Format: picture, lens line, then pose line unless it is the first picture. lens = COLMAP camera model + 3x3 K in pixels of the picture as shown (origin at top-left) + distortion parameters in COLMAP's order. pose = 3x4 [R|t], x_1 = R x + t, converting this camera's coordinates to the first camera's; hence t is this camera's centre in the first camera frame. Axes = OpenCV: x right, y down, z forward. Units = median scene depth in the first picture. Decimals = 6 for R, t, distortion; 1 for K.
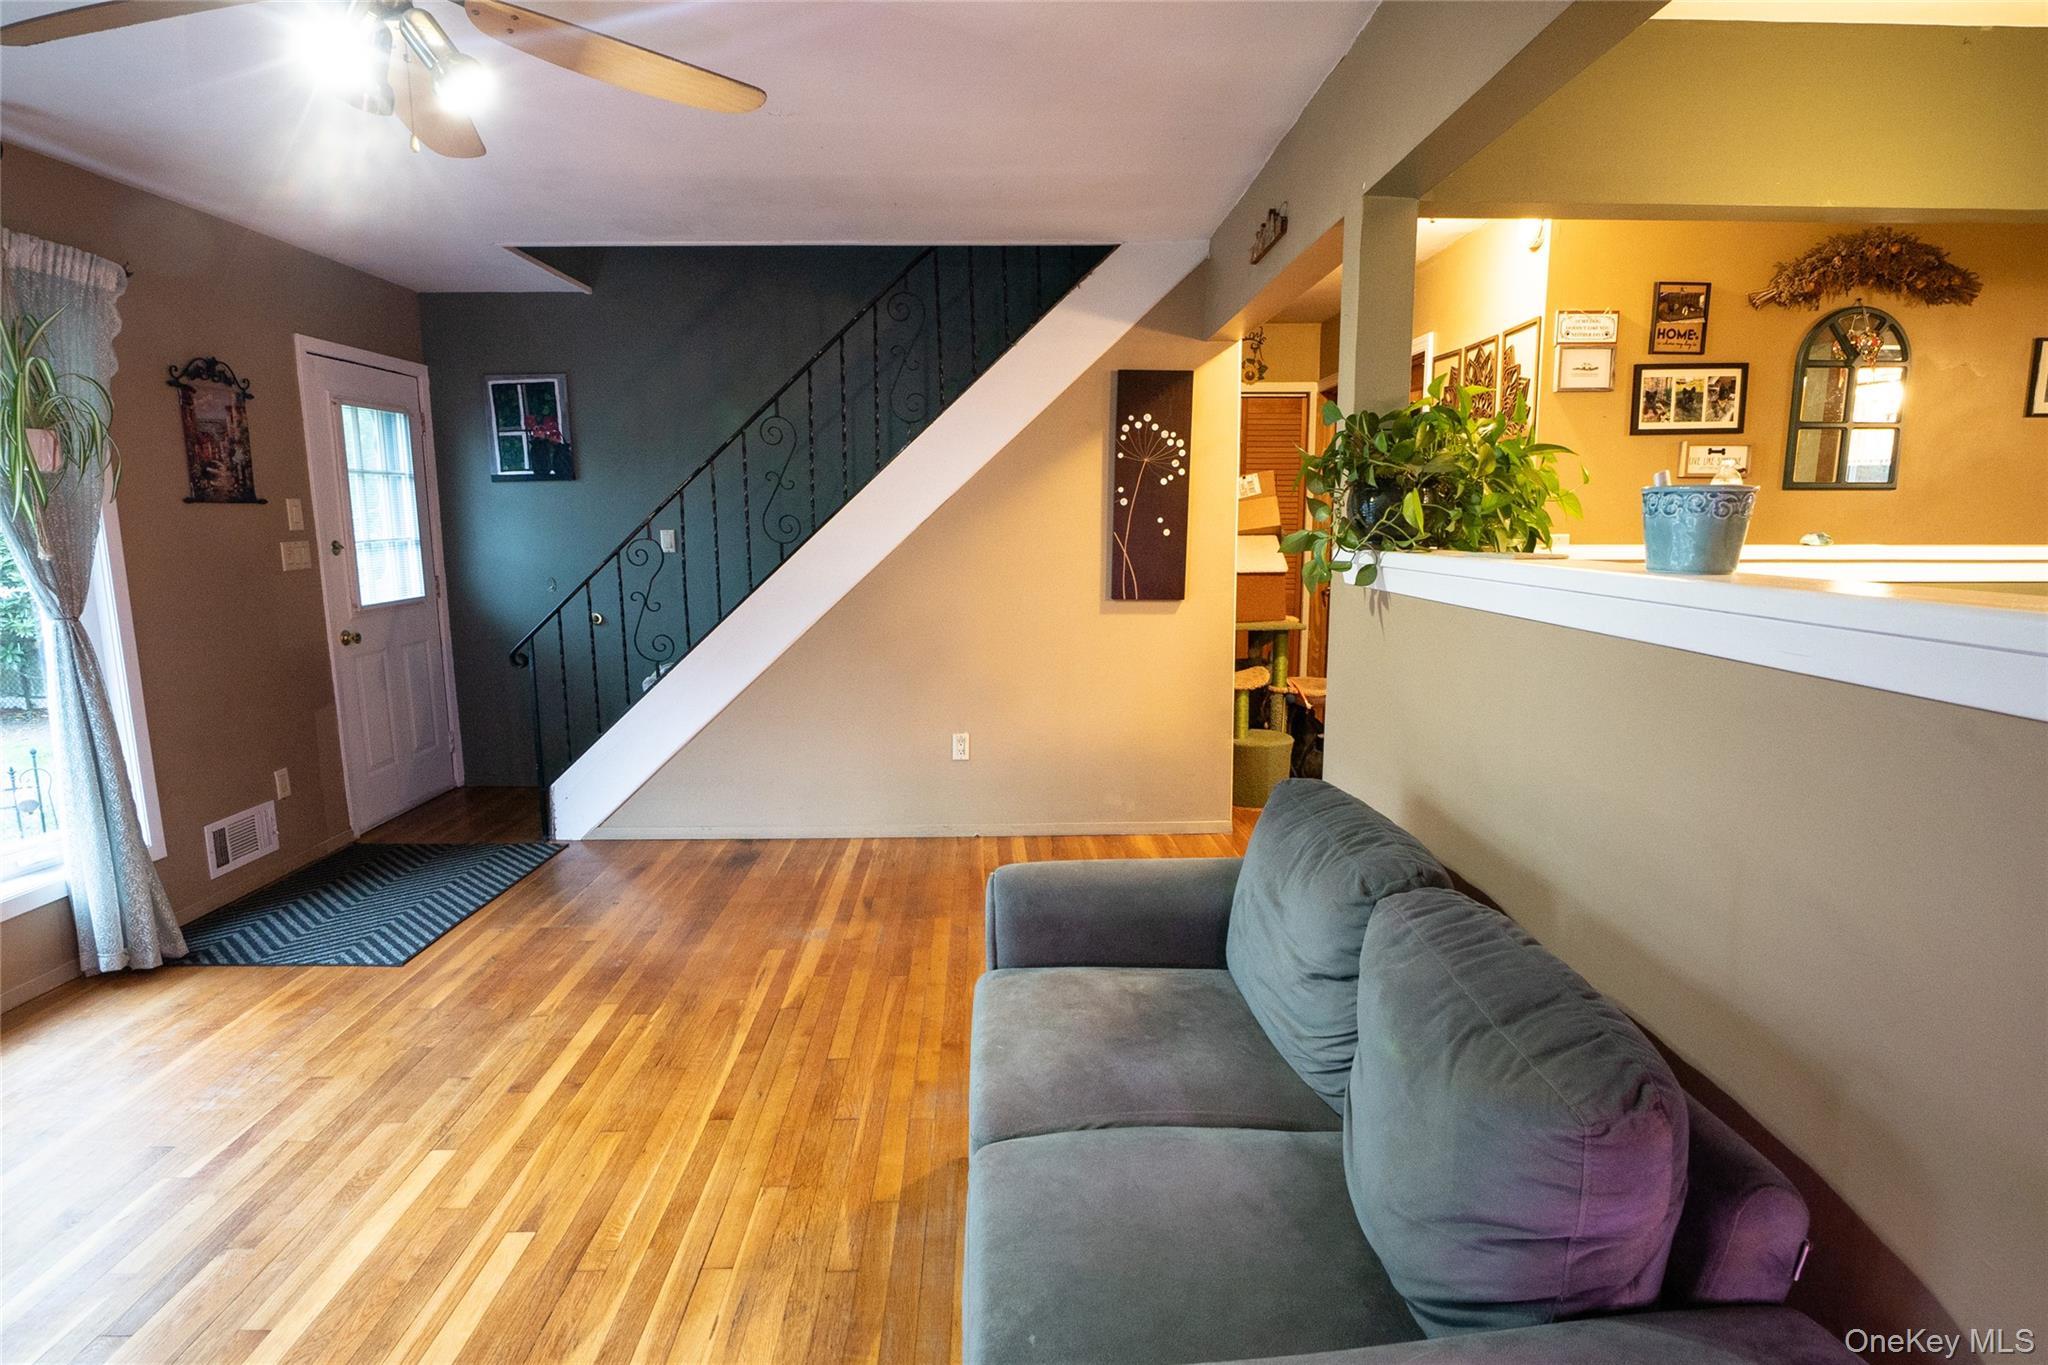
lens RADIAL K [[1057.6, 0, 1025.5], [0, 1057.6, 675.2], [0, 0, 1]] dist [-0.020410, -0.001309]
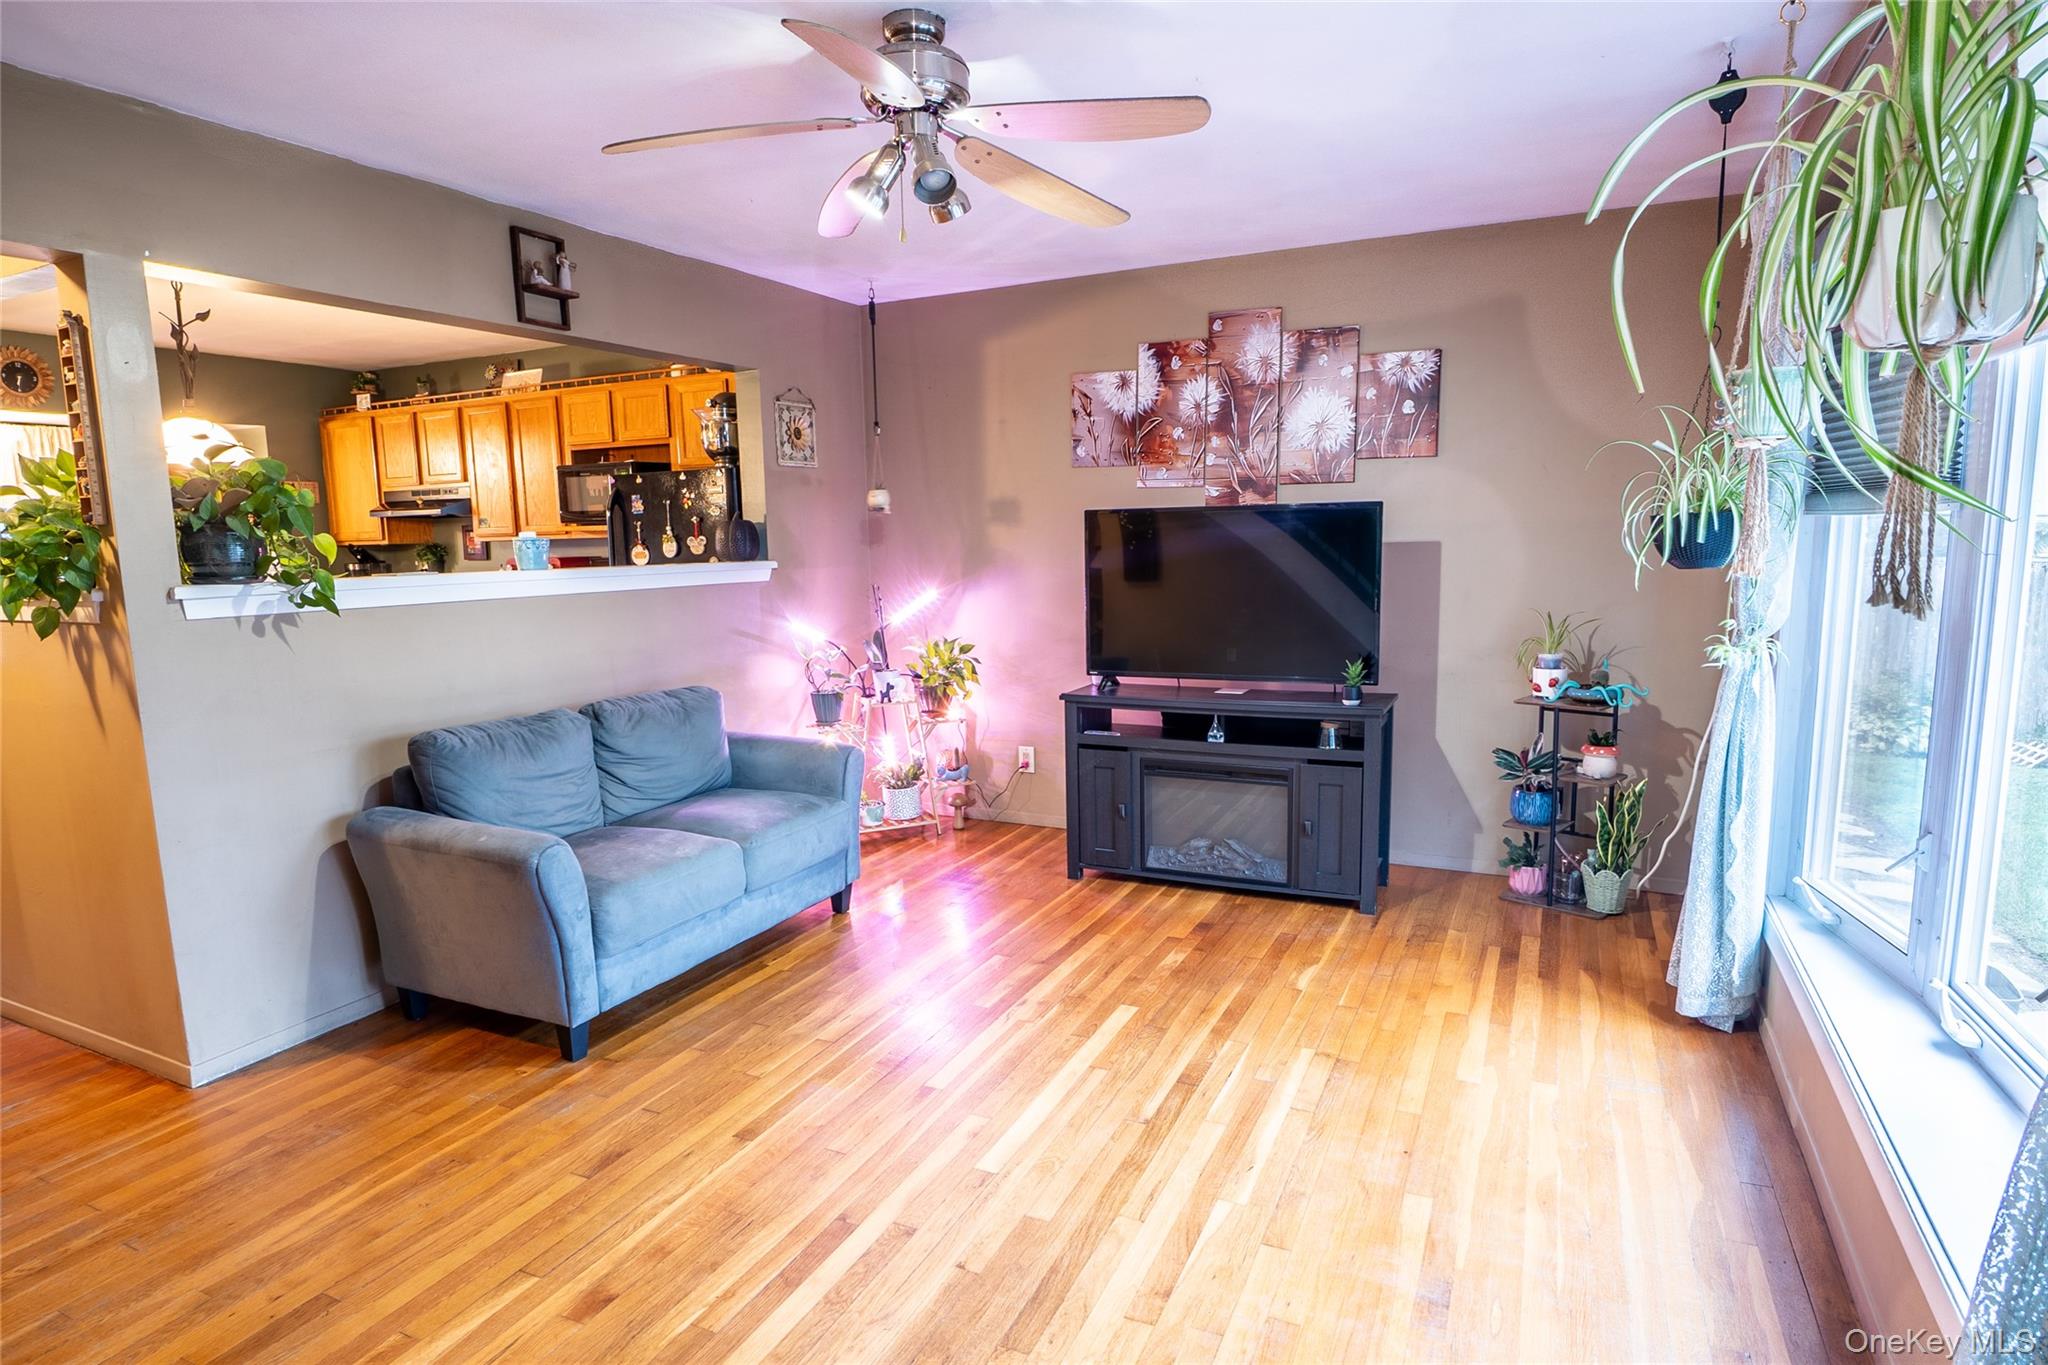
lens RADIAL K [[1093.6, 0, 1017.8], [0, 1093.6, 697.5], [0, 0, 1]] dist [-0.007931, -0.002397]
pose [[-0.890761, -0.043382, 0.452396, -0.638674], [0.091611, 0.957860, 0.272235, -0.158003], [-0.445142, 0.283941, -0.849250, 1.074985]]
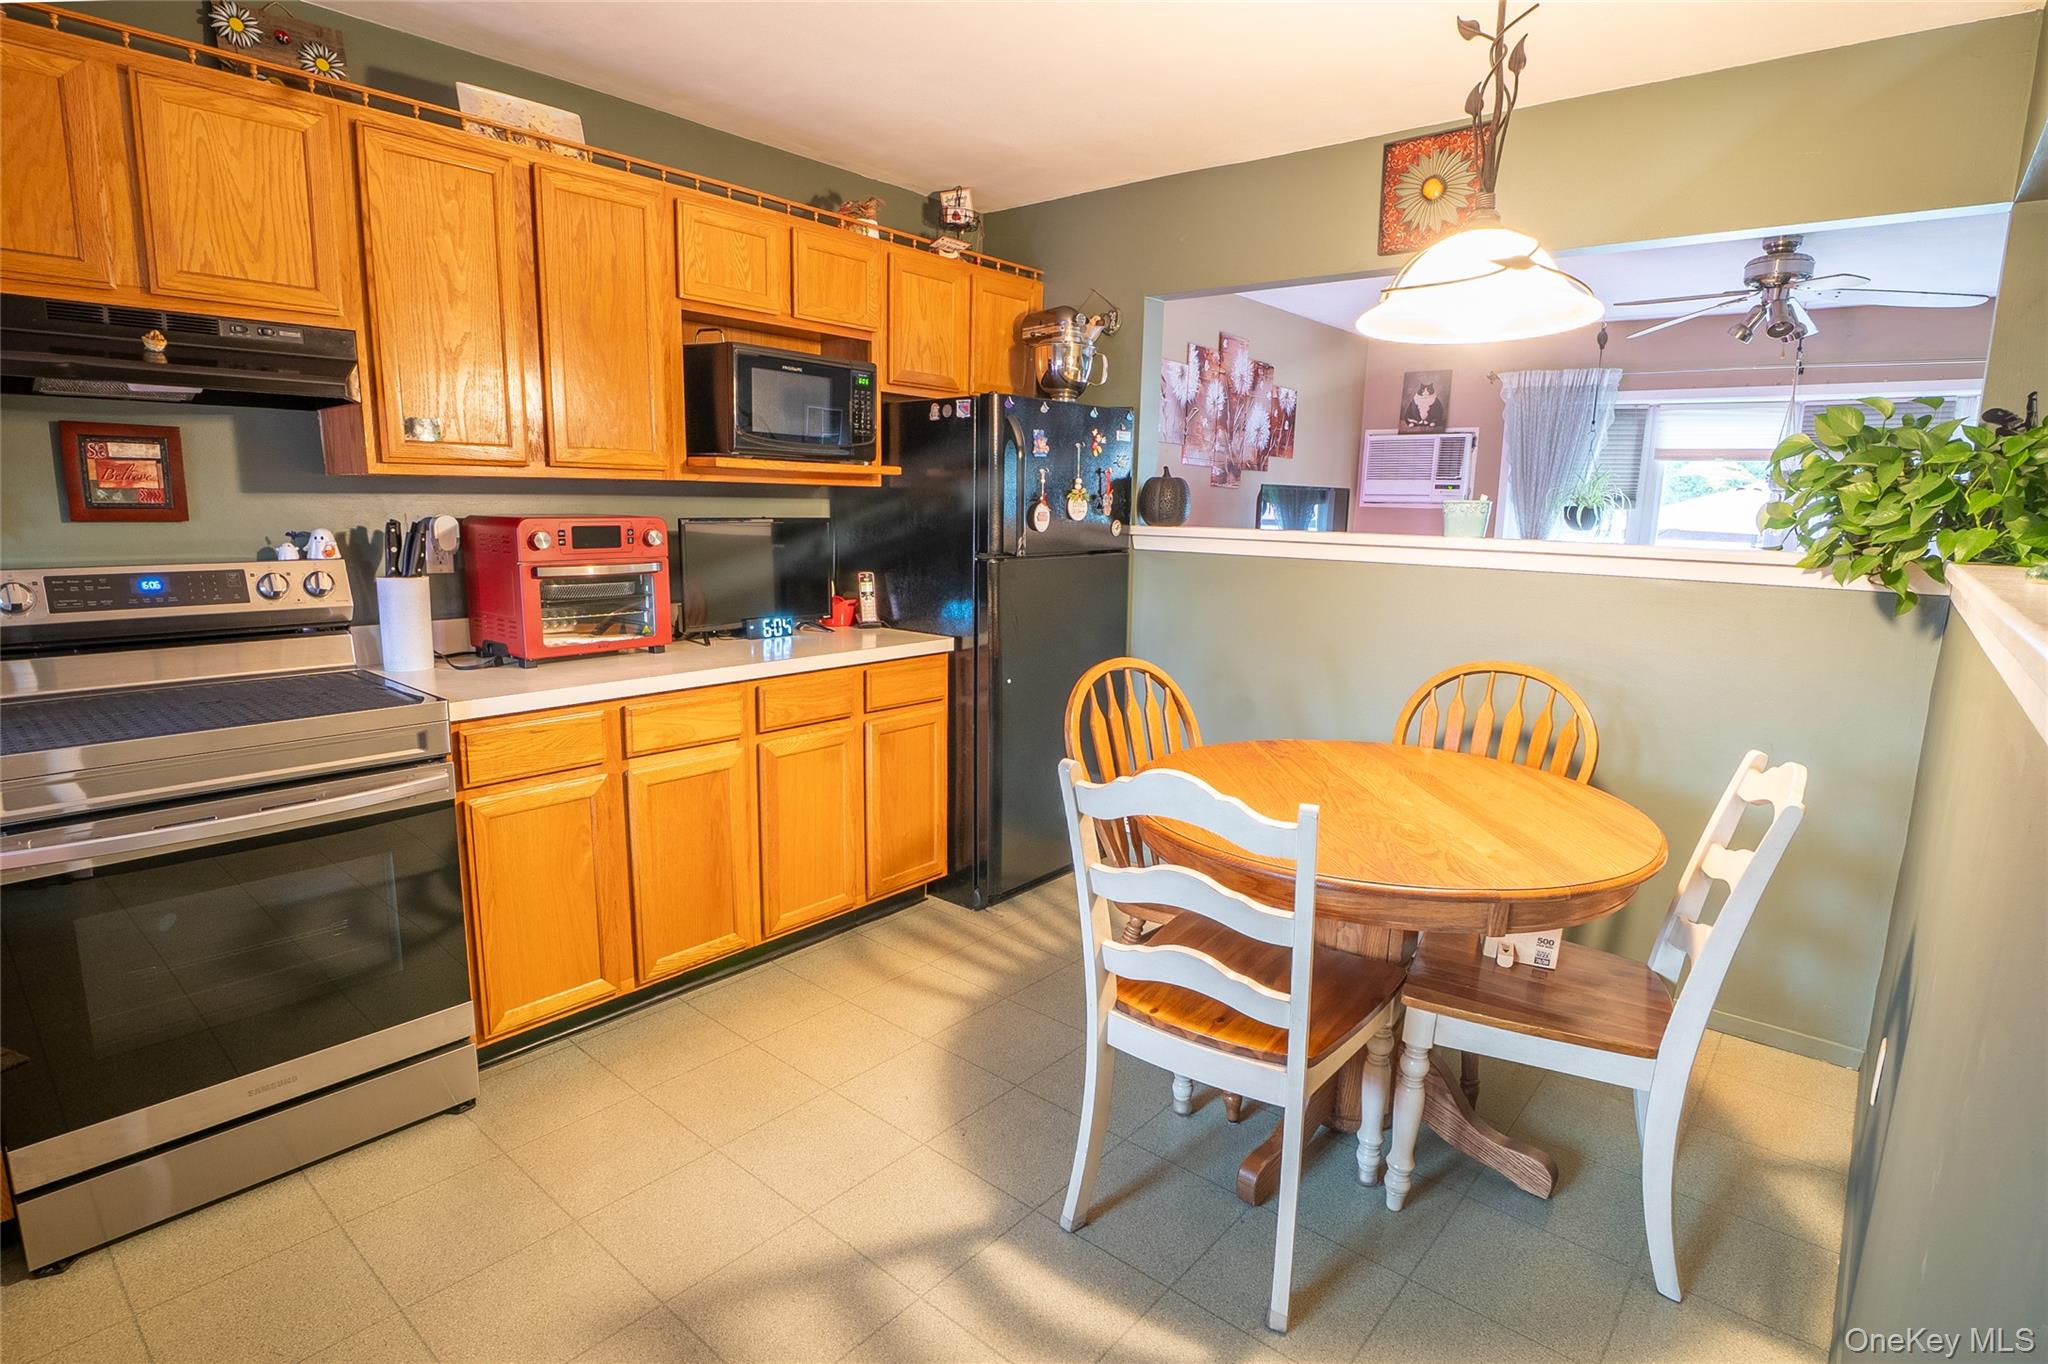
lens RADIAL K [[1057.6, 0, 1036.1], [0, 1057.6, 684.5], [0, 0, 1]] dist [-0.020410, -0.001309]
pose [[-0.649236, 0.124726, -0.750291, 1.130146], [-0.127295, 0.954730, 0.268861, -0.107229], [0.749860, 0.270062, -0.603968, 0.666468]]
